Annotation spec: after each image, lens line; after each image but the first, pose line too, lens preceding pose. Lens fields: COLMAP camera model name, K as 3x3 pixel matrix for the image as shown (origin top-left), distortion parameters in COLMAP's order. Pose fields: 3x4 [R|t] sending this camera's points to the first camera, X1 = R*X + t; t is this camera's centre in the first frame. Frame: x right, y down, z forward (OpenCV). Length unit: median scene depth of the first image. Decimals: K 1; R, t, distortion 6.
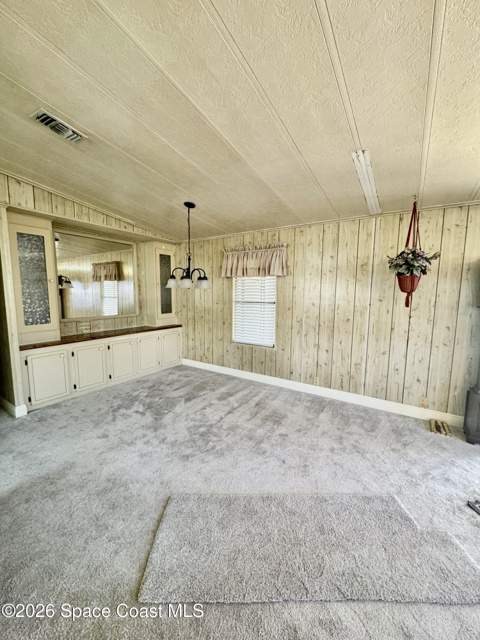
lens RADIAL K [[242.5, 0, 240.1], [0, 242.5, 313.0], [0, 0, 1]] dist [-0.000444, -0.000036]
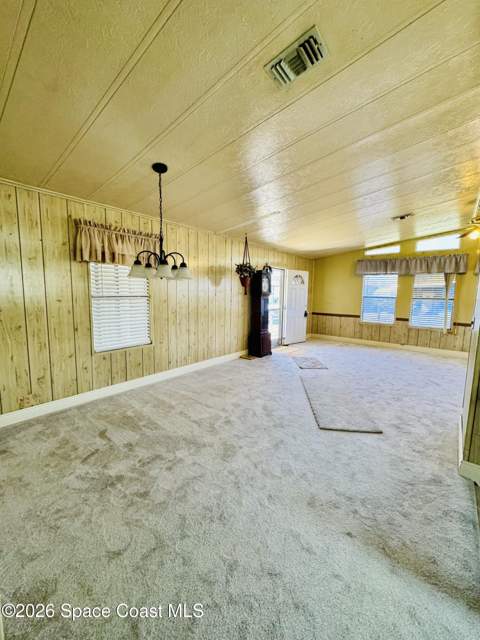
lens RADIAL K [[255.5, 0, 241.2], [0, 255.5, 321.3], [0, 0, 1]] dist [-0.001208, -0.000296]
pose [[0.133795, -0.105084, 0.985422, -0.801556], [0.089155, 0.991606, 0.093638, -0.005944], [-0.986991, 0.075327, 0.142041, 0.513952]]
